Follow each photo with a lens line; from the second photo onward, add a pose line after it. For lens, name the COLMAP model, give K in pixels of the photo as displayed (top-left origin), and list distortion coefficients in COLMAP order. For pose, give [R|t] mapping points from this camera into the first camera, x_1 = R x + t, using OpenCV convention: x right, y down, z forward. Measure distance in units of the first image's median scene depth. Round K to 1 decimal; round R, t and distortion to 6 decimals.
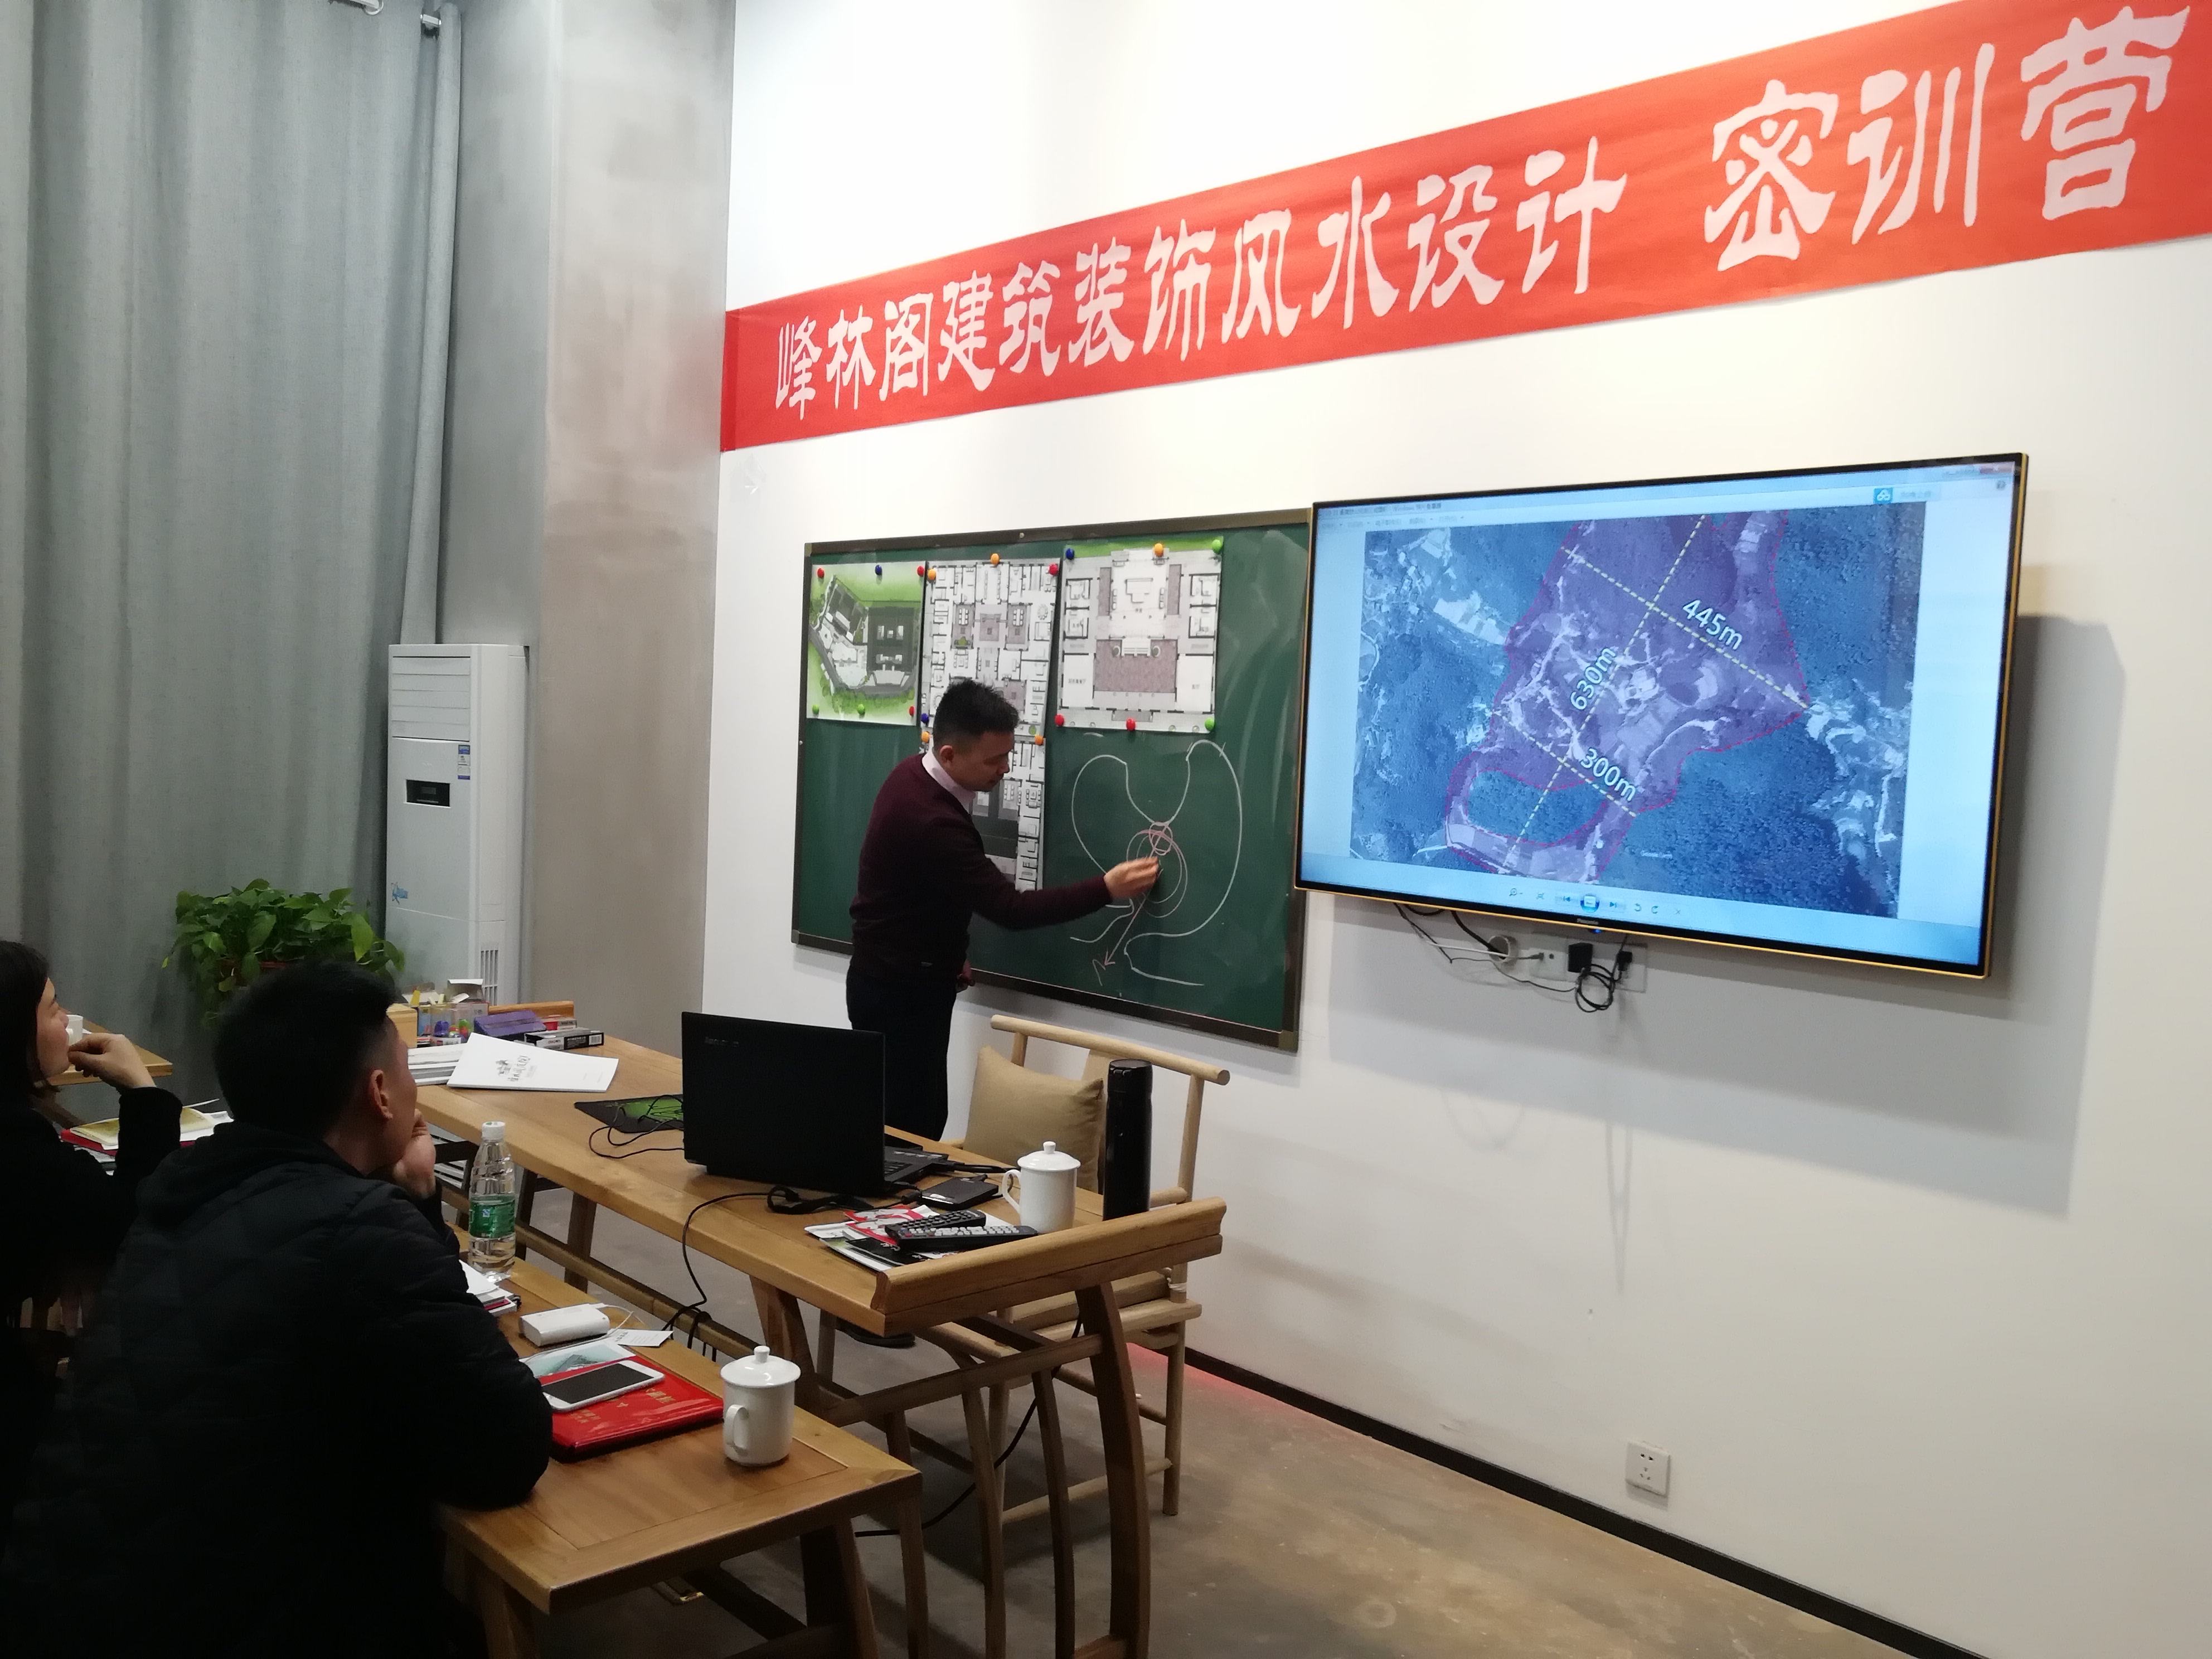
lens RADIAL K [[1808.5, 0, 1097.0], [0, 1808.5, 830.4], [0, 0, 1]] dist [-0.007052, 0.031414]
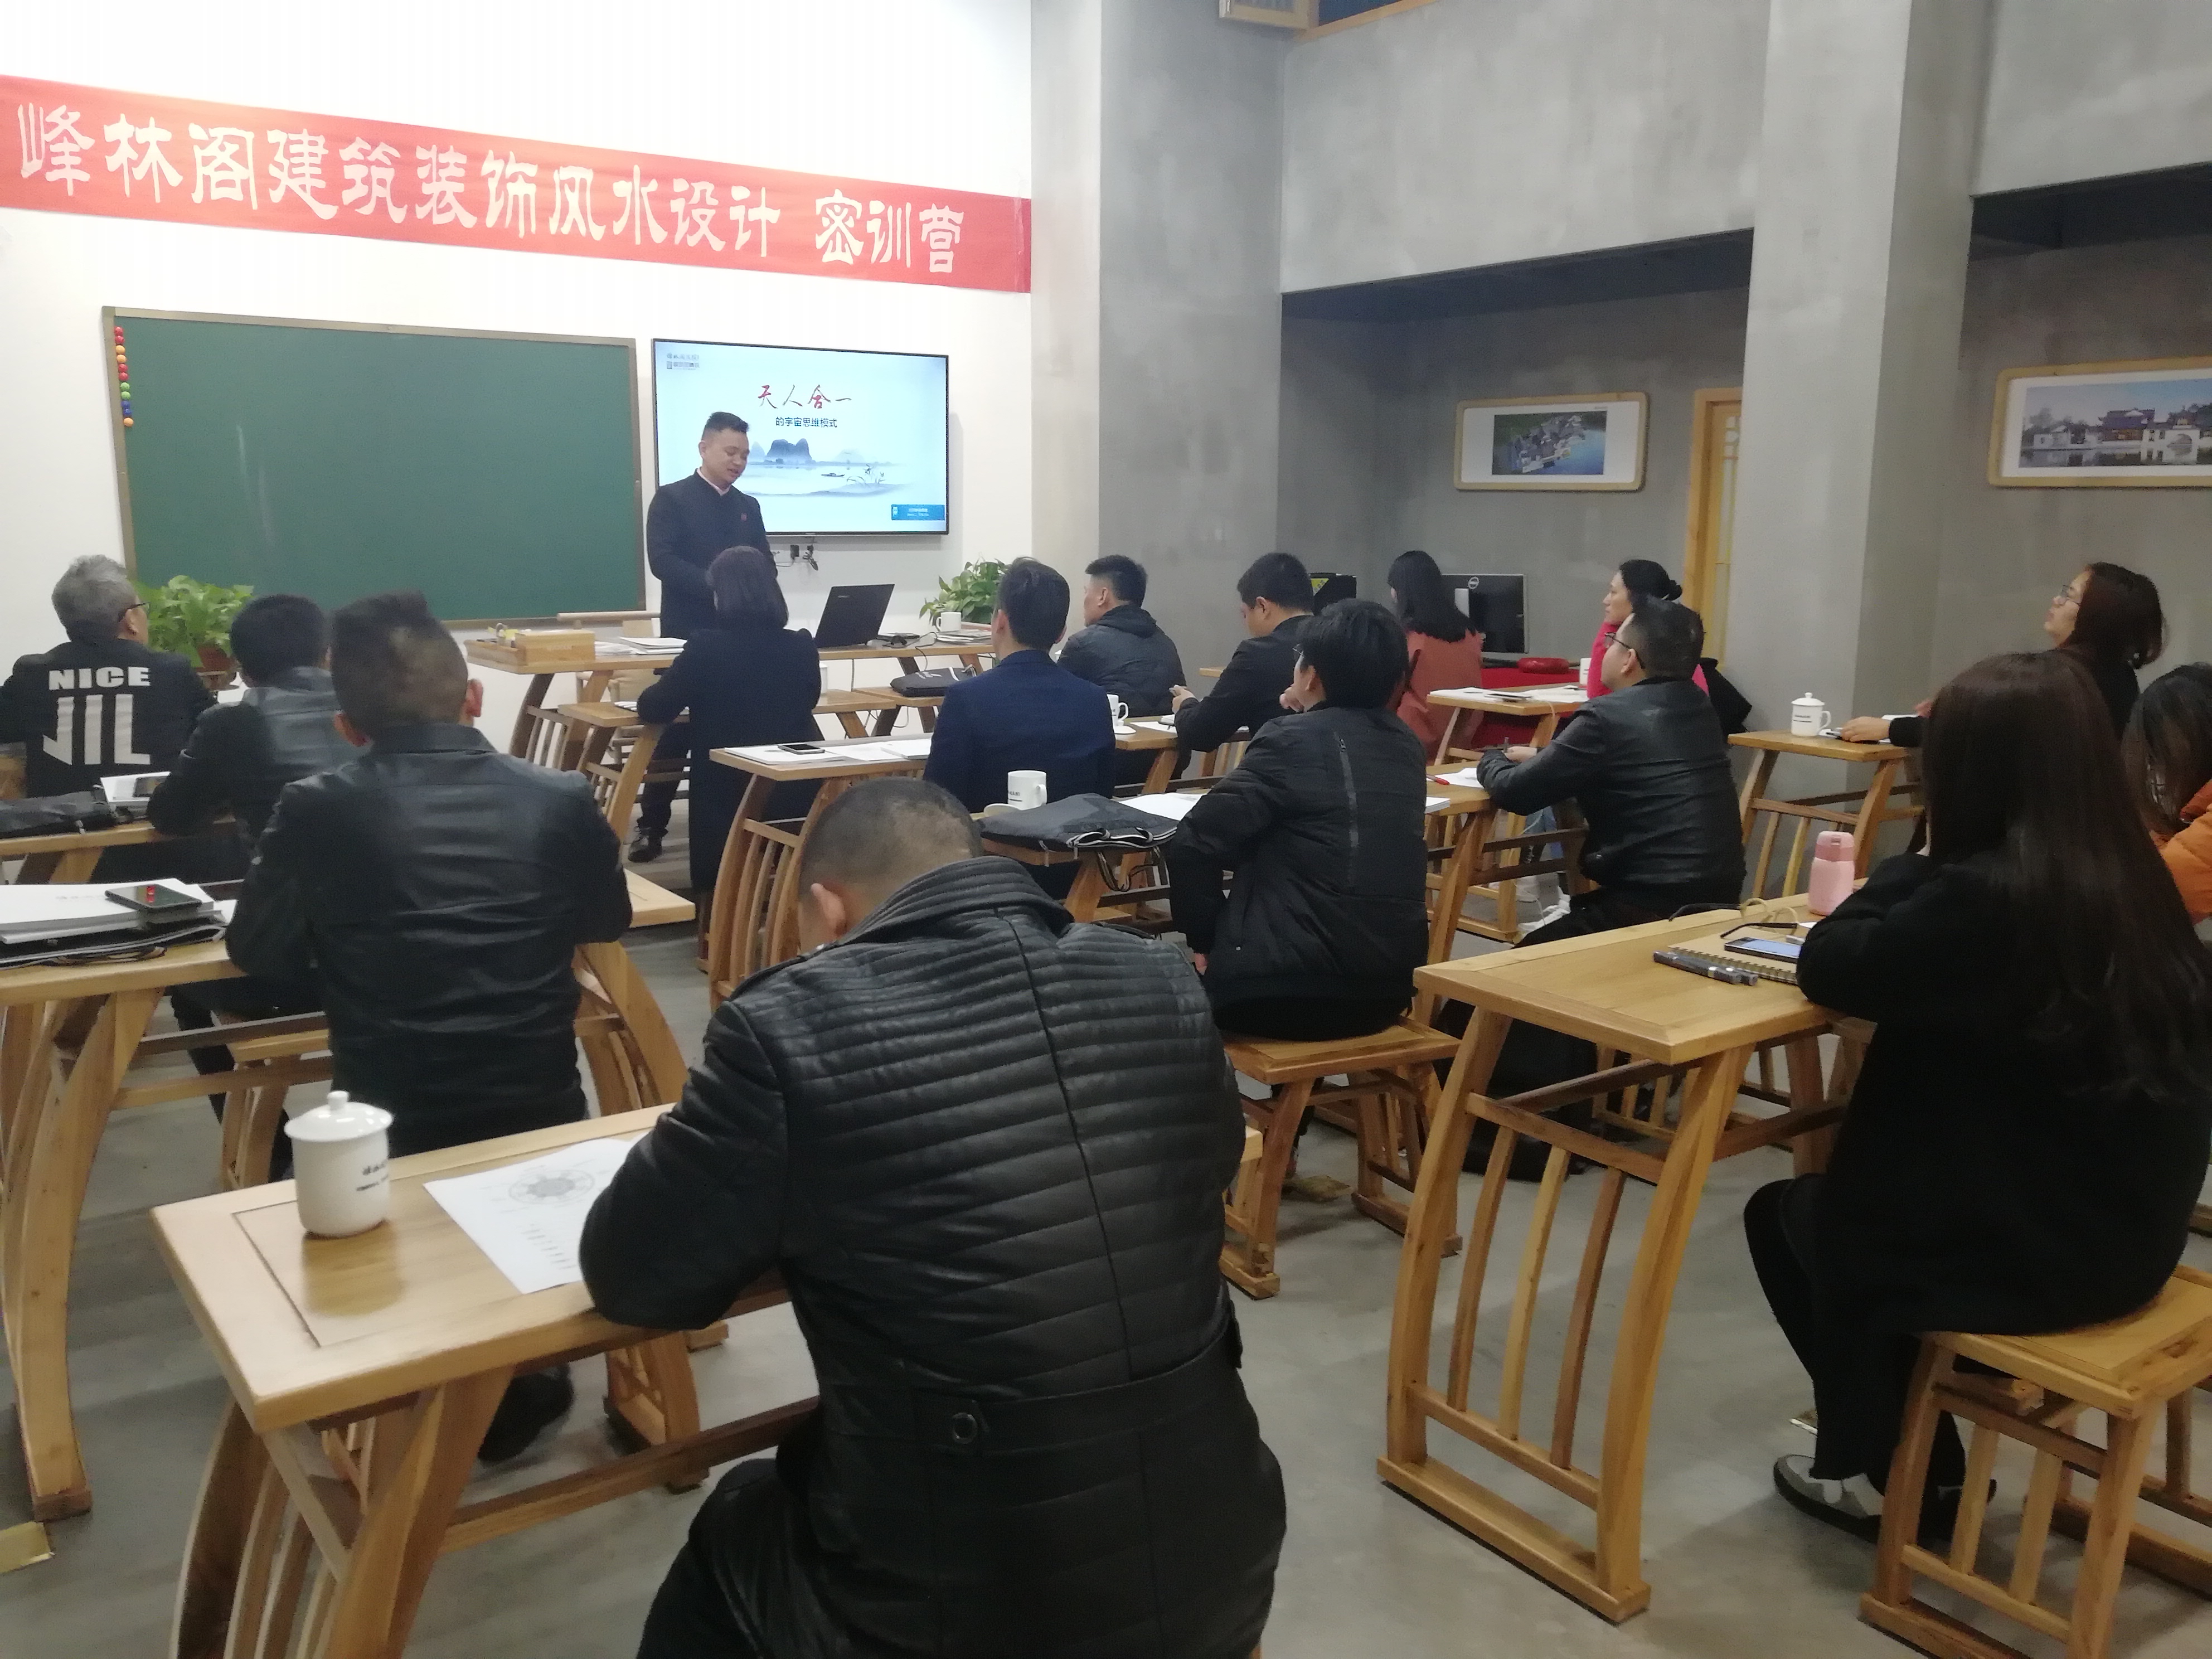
lens RADIAL K [[1808.5, 0, 1103.8], [0, 1808.5, 814.3], [0, 0, 1]] dist [-0.007052, 0.031414]
pose [[0.144664, -0.211655, 0.966579, -1.720290], [0.060950, 0.976906, 0.204794, -0.044062], [-0.987602, 0.029287, 0.154224, 0.210718]]
